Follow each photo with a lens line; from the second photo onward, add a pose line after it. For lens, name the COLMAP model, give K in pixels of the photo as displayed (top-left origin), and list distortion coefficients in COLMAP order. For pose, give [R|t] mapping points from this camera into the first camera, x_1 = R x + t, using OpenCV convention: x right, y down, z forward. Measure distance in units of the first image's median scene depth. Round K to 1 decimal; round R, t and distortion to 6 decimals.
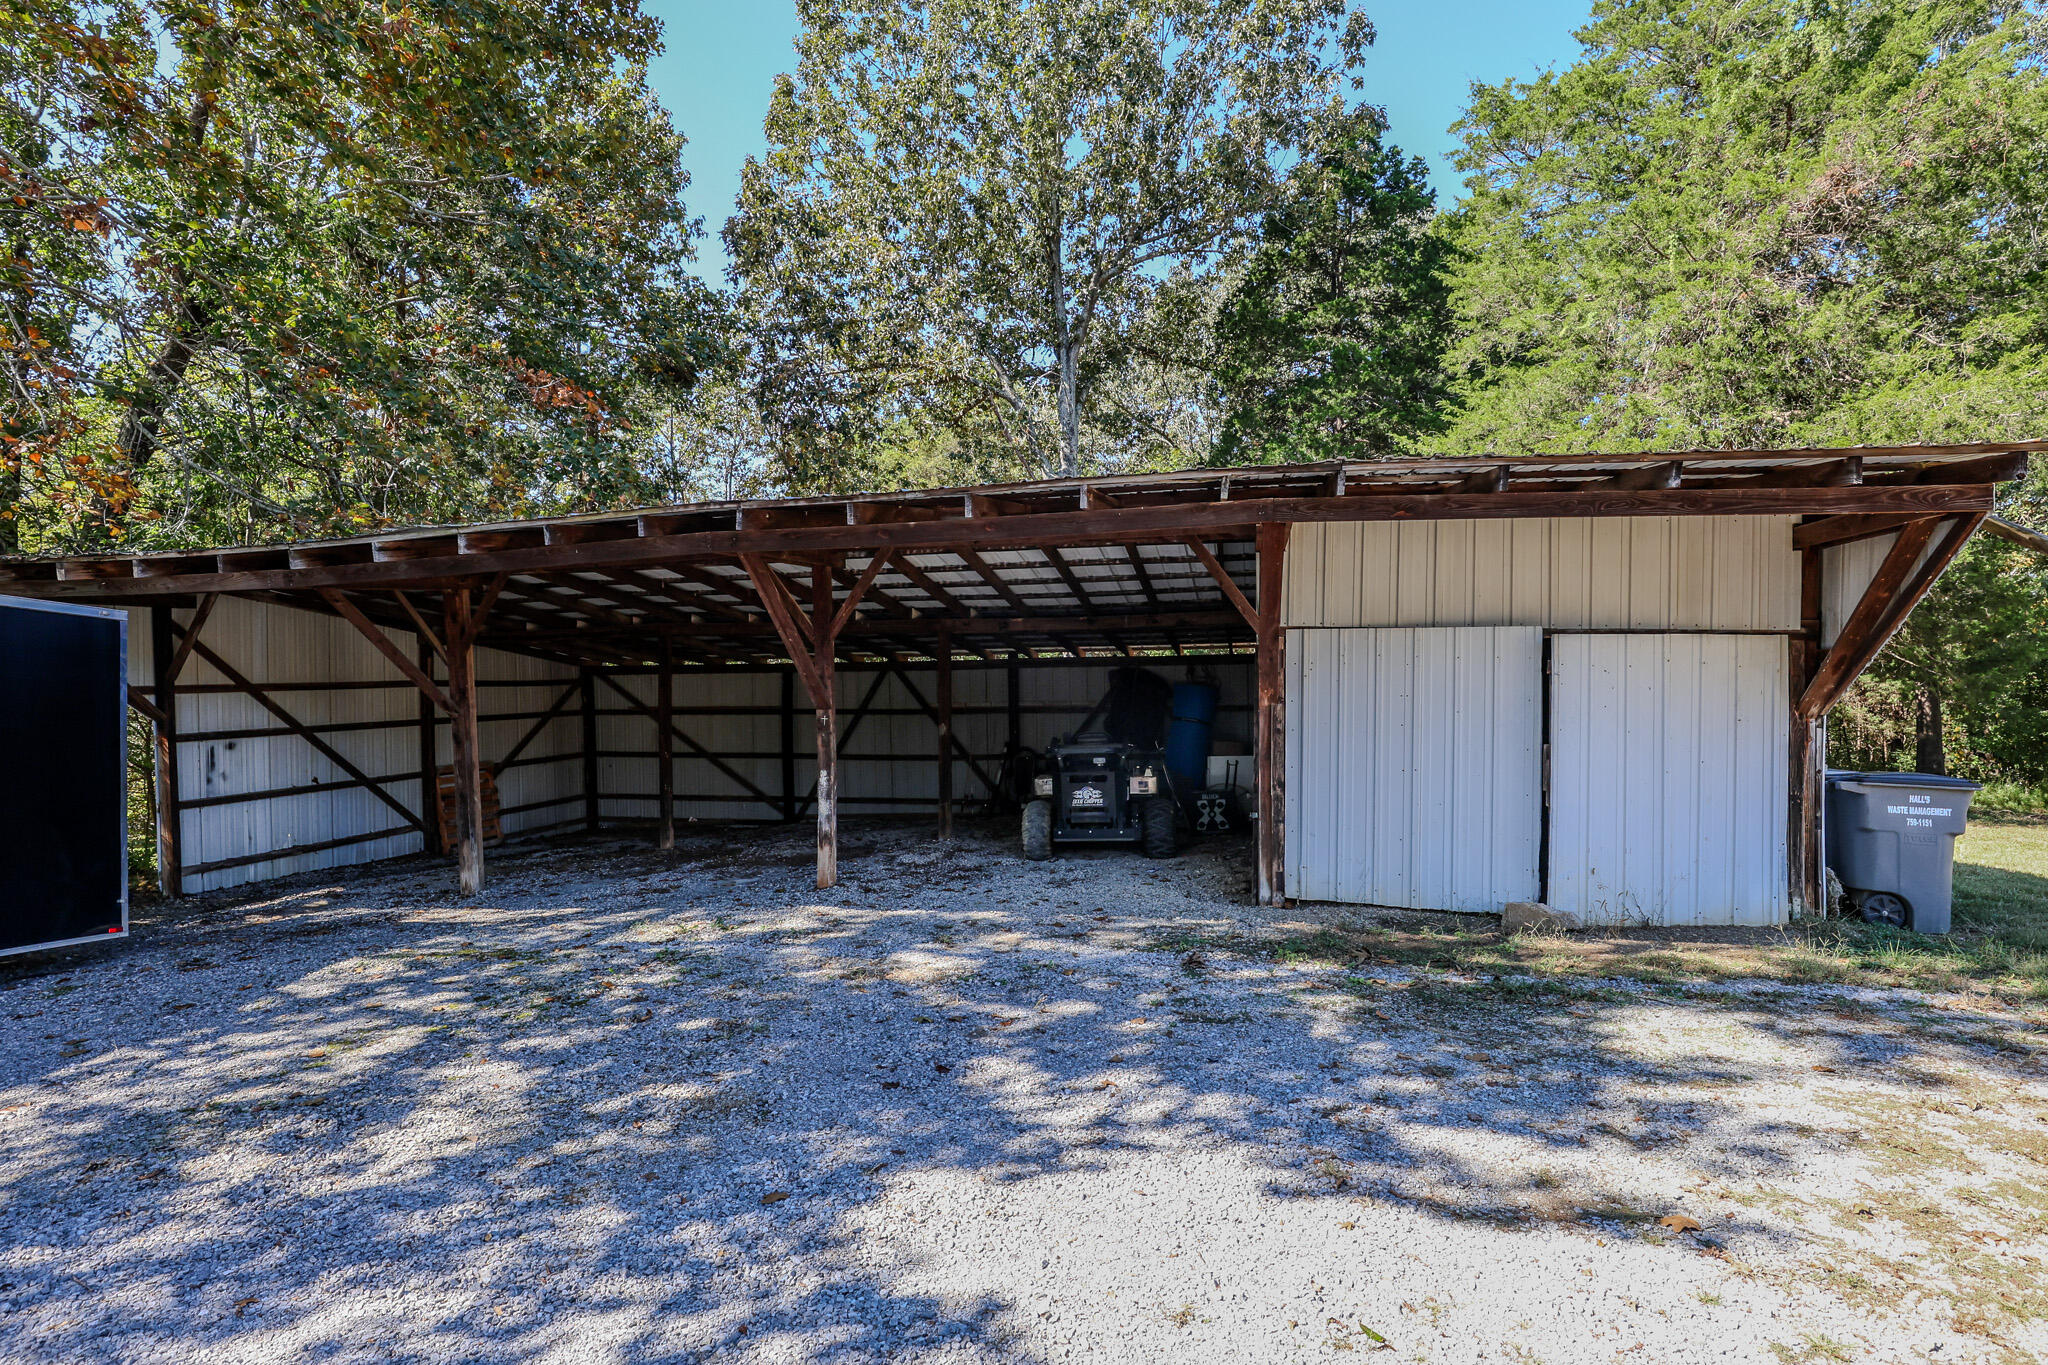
lens RADIAL K [[983.7, 0, 1027.0], [0, 983.7, 702.2], [0, 0, 1]] dist [-0.039925, 0.008685]
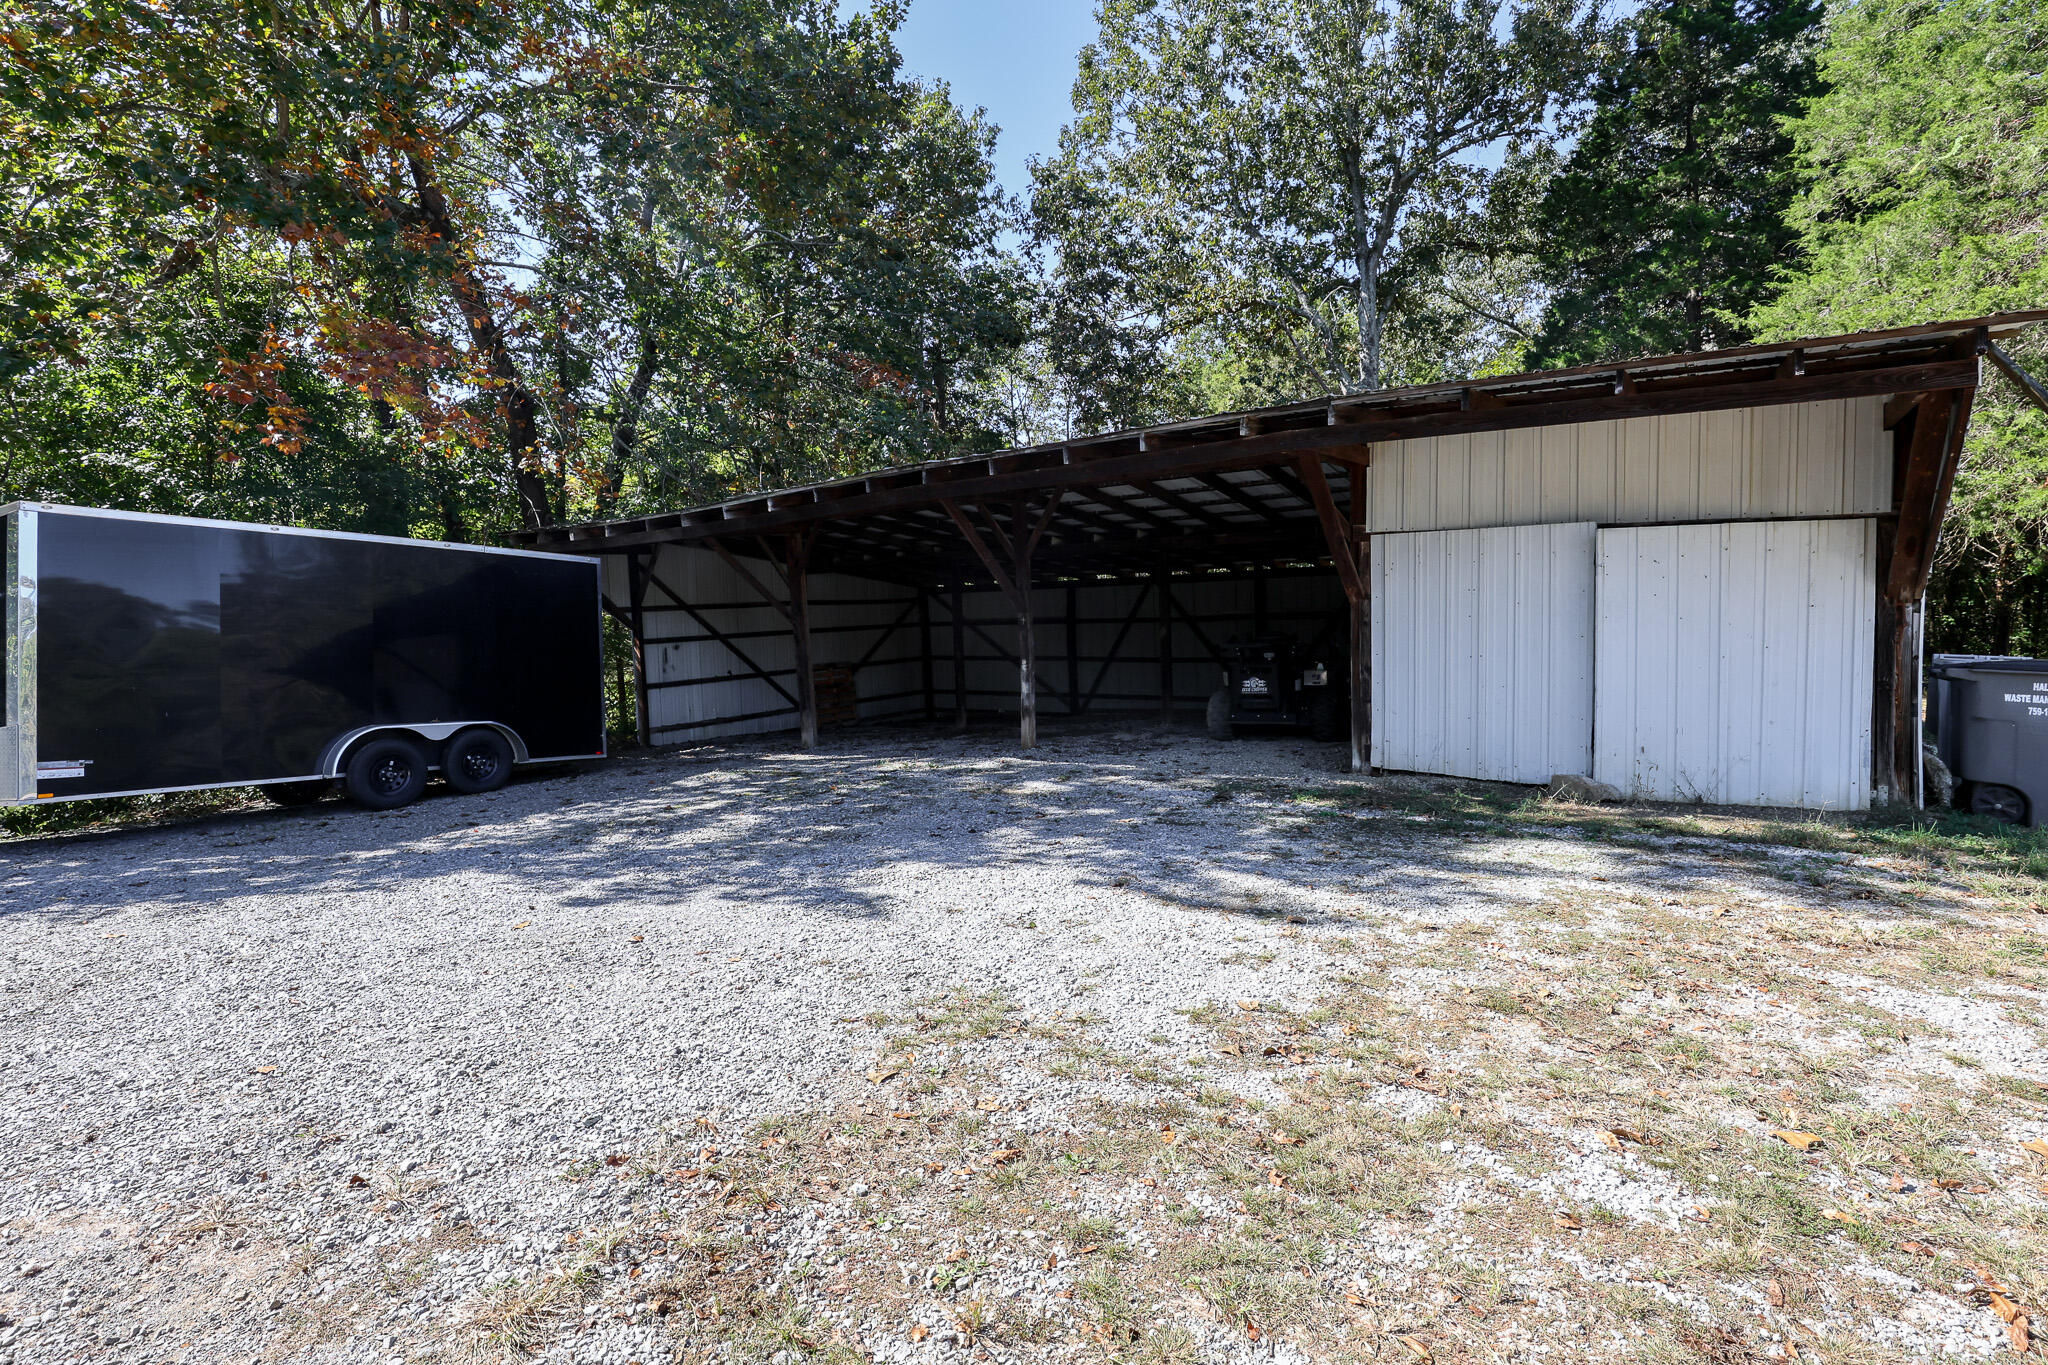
lens RADIAL K [[983.7, 0, 1012.9], [0, 983.7, 678.1], [0, 0, 1]] dist [-0.039925, 0.008685]
pose [[0.916523, 0.009751, -0.399864, 0.240772], [0.012657, 0.998495, 0.053362, 0.019242], [0.399783, -0.053969, 0.915020, -0.165887]]
